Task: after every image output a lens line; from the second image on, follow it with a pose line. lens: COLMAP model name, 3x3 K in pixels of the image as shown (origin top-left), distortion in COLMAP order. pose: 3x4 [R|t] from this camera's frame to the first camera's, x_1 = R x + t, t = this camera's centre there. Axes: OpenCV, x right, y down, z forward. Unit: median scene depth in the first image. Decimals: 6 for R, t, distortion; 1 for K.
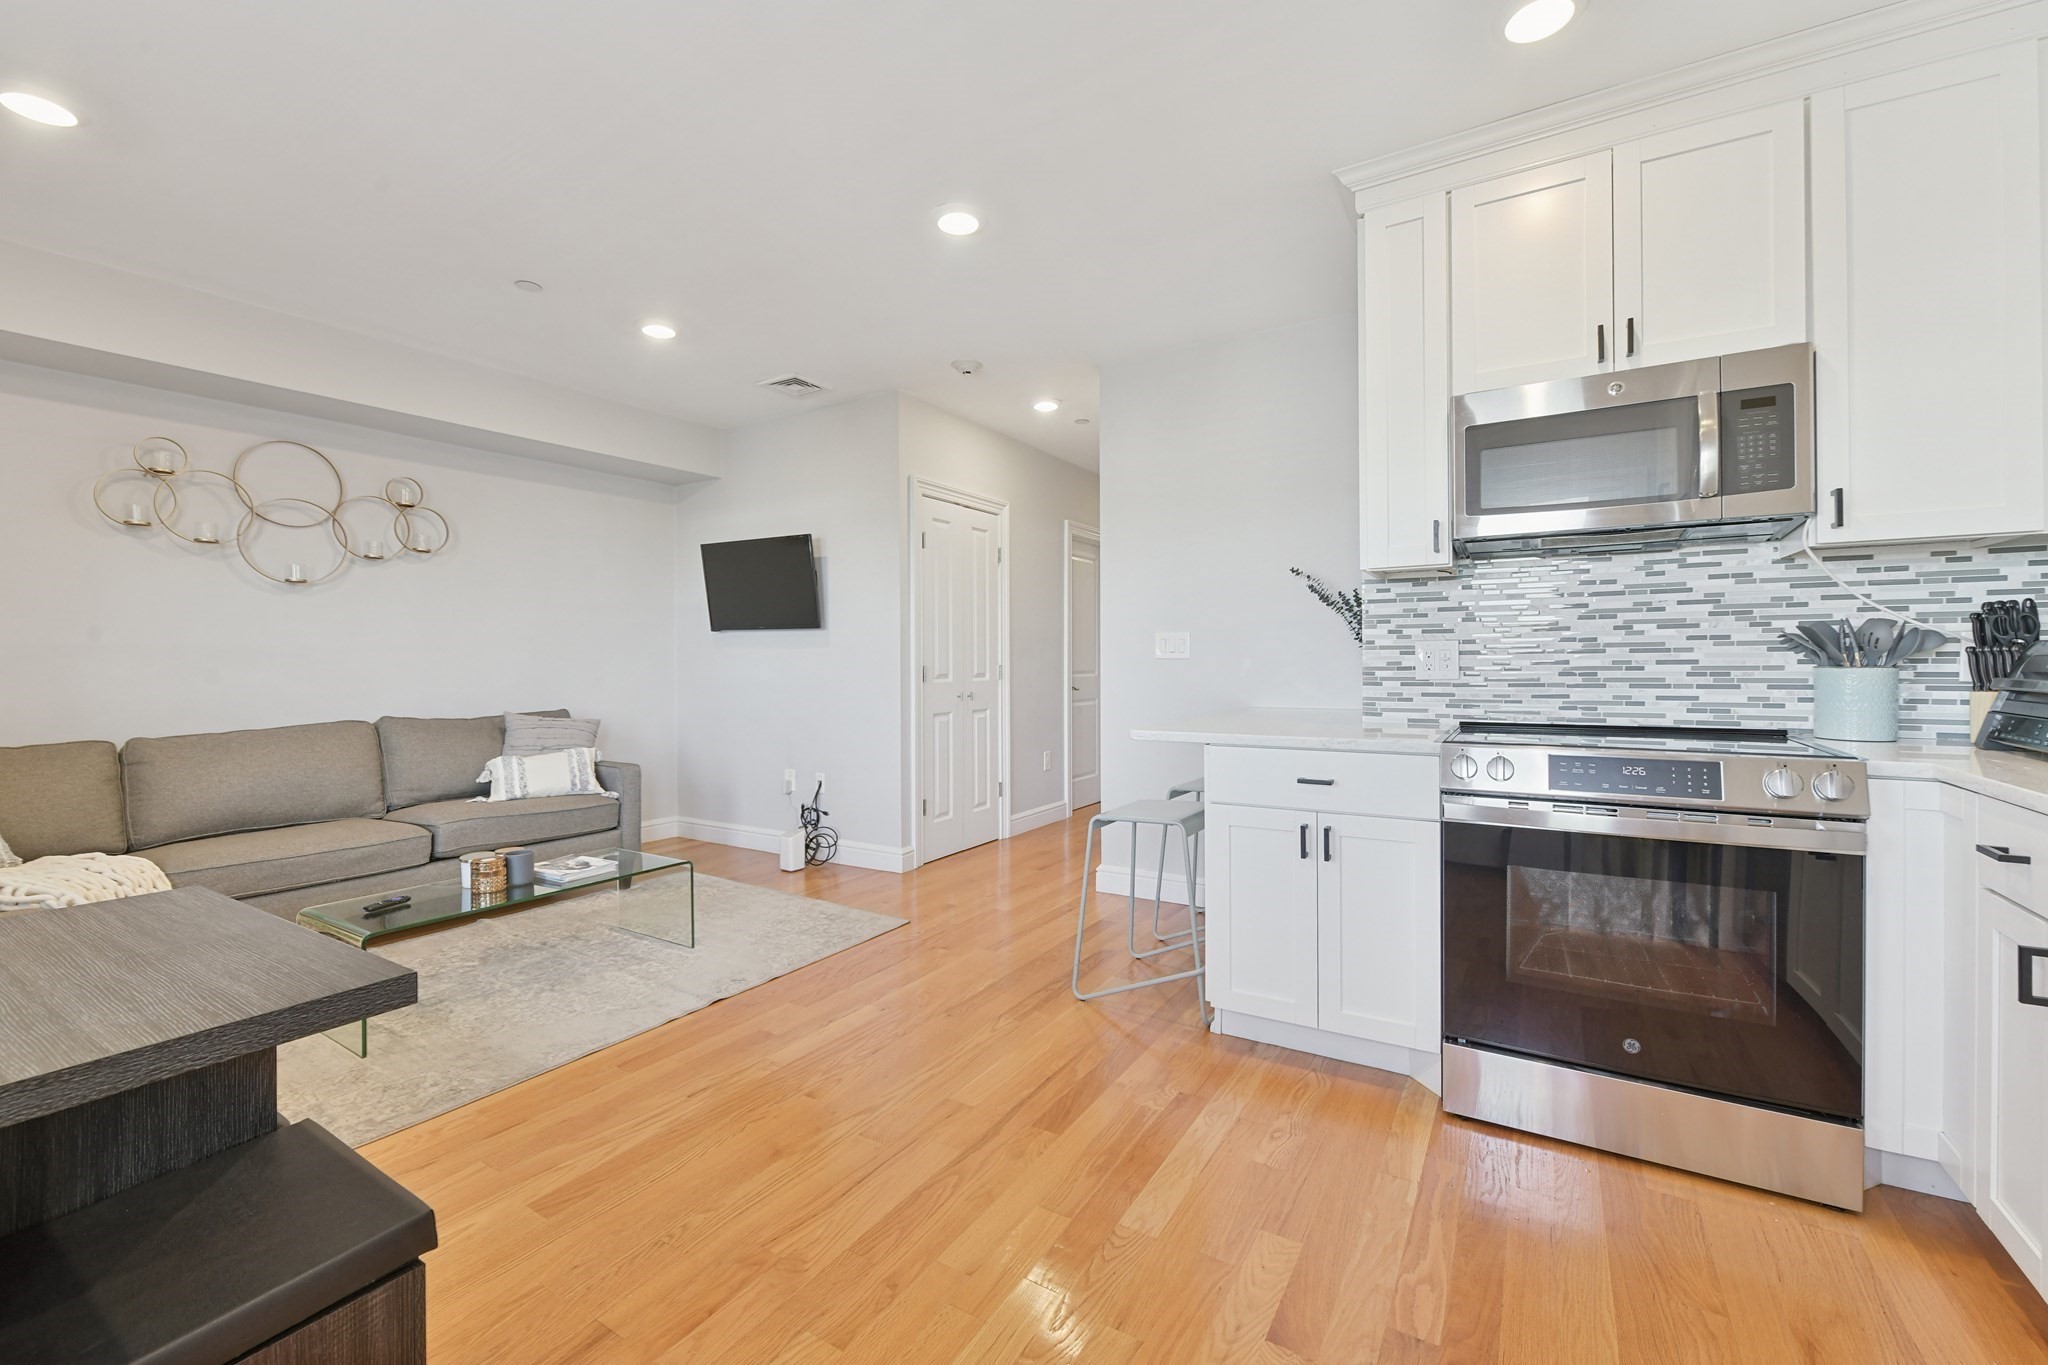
lens RADIAL K [[823.3, 0, 1027.7], [0, 823.3, 671.7], [0, 0, 1]] dist [-0.003573, -0.001419]
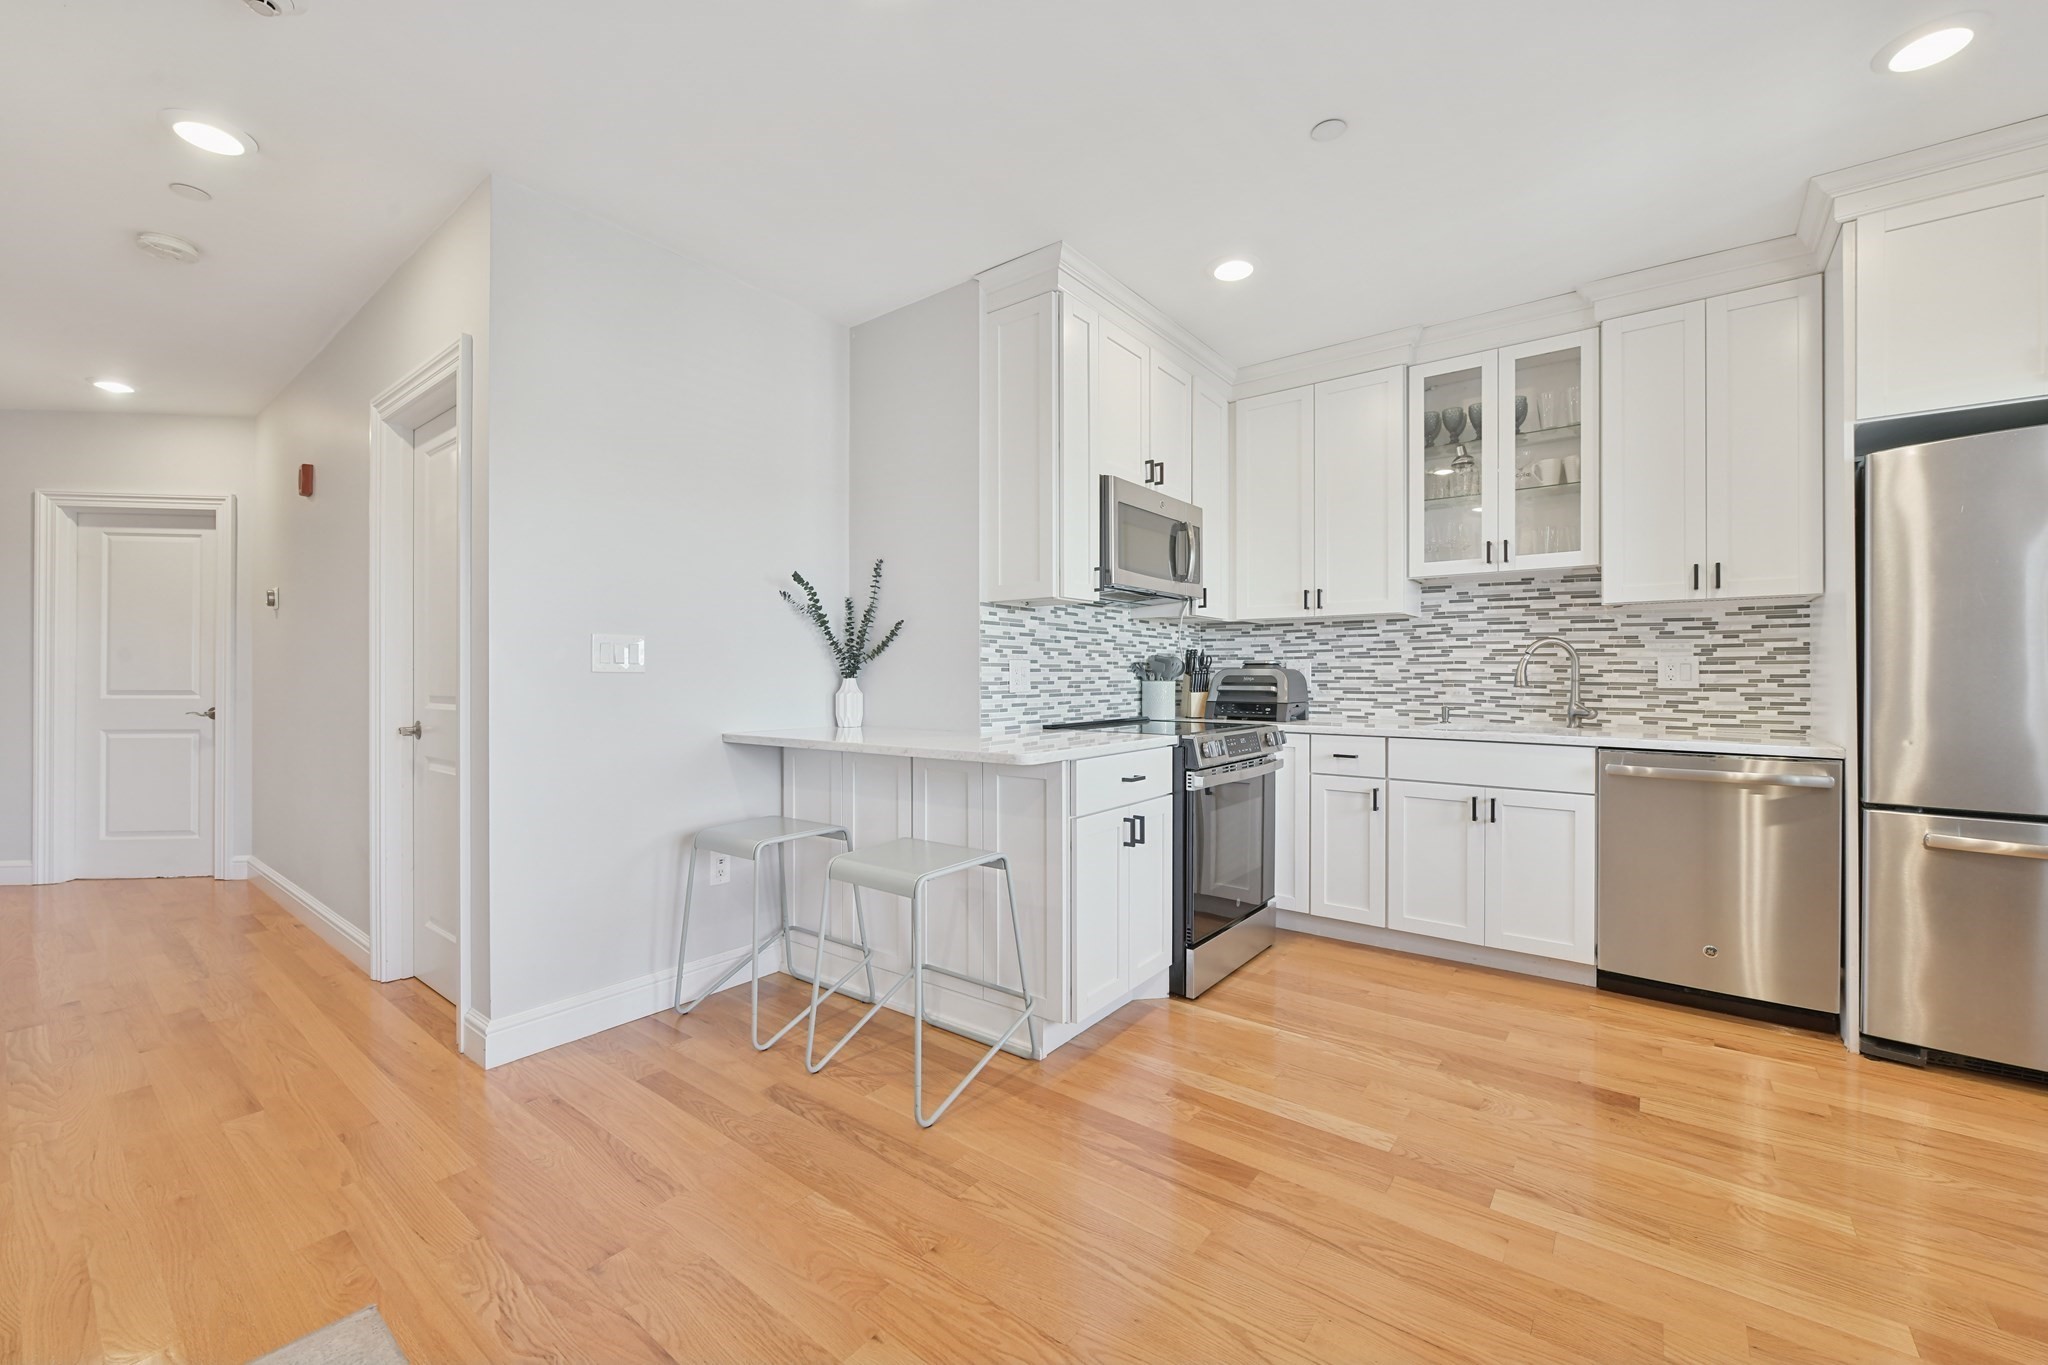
lens RADIAL K [[823.3, 0, 1028.4], [0, 823.3, 676.0], [0, 0, 1]] dist [-0.003573, -0.001419]
pose [[0.106996, 0.007016, 0.994235, -0.524436], [0.008314, 0.999934, -0.007951, -0.003139], [-0.994225, 0.009116, 0.106931, 0.646099]]
